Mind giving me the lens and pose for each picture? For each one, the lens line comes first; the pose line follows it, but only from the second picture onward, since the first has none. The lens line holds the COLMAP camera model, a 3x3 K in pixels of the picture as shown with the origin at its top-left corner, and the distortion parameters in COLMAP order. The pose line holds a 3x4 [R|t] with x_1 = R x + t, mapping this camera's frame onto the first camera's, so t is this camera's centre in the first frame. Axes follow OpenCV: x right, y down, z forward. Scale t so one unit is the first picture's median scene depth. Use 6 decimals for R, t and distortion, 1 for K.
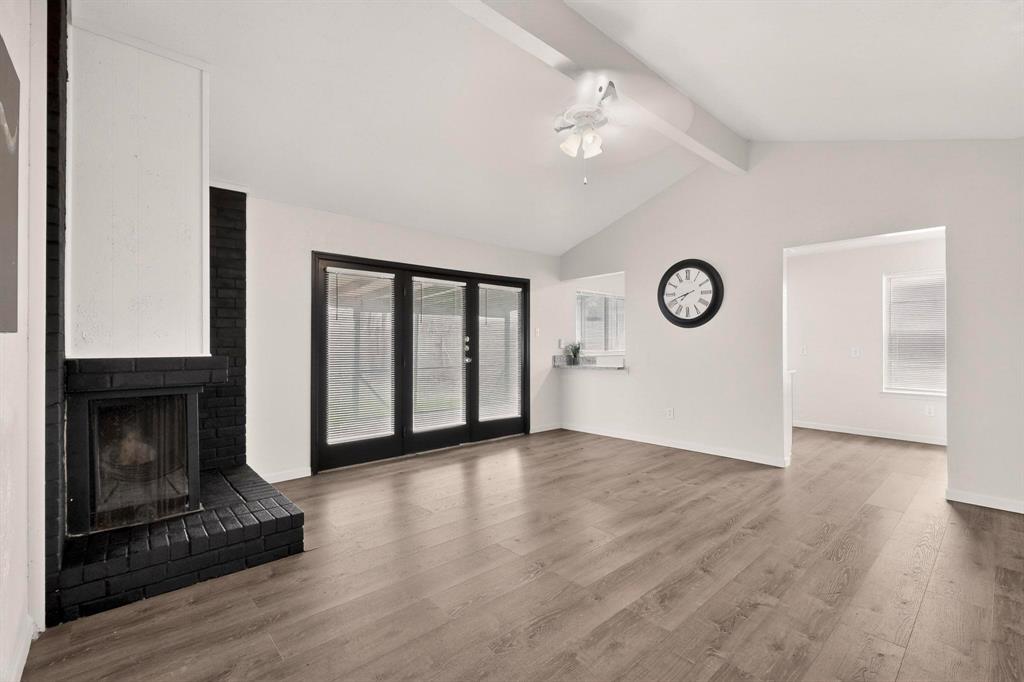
lens RADIAL K [[447.2, 0, 514.4], [0, 447.2, 342.6], [0, 0, 1]] dist [0.006779, -0.000219]
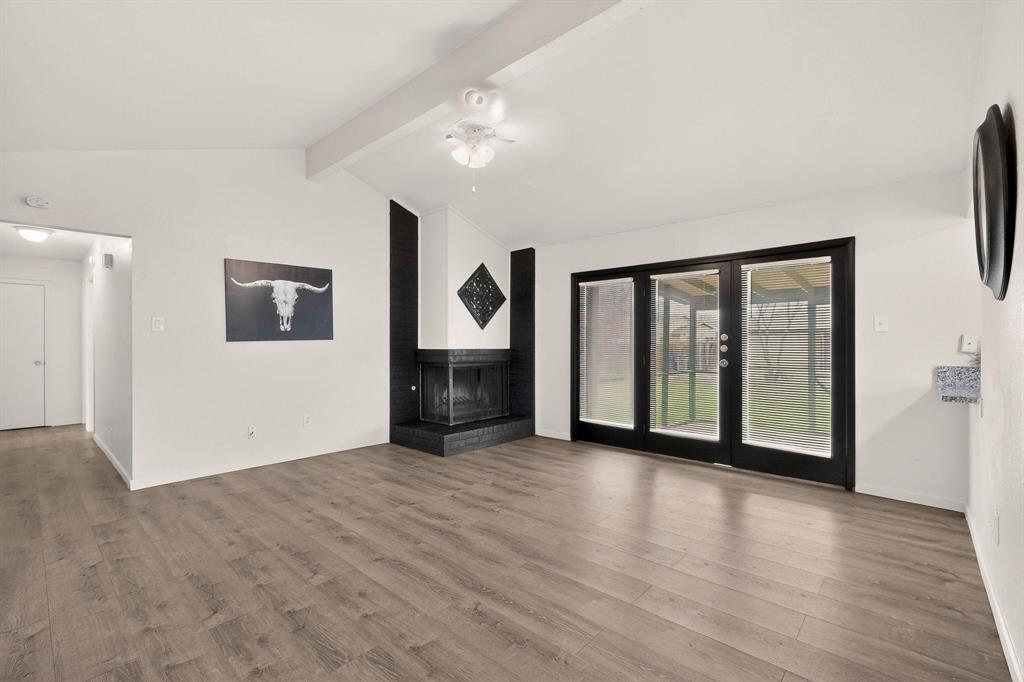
lens RADIAL K [[447.2, 0, 514.4], [0, 447.2, 344.7], [0, 0, 1]] dist [0.006779, -0.000219]
pose [[0.093932, 0.004339, -0.995569, 0.811282], [0.001892, 0.999988, 0.004537, 0.001591], [0.995577, -0.002309, 0.093923, 0.661703]]
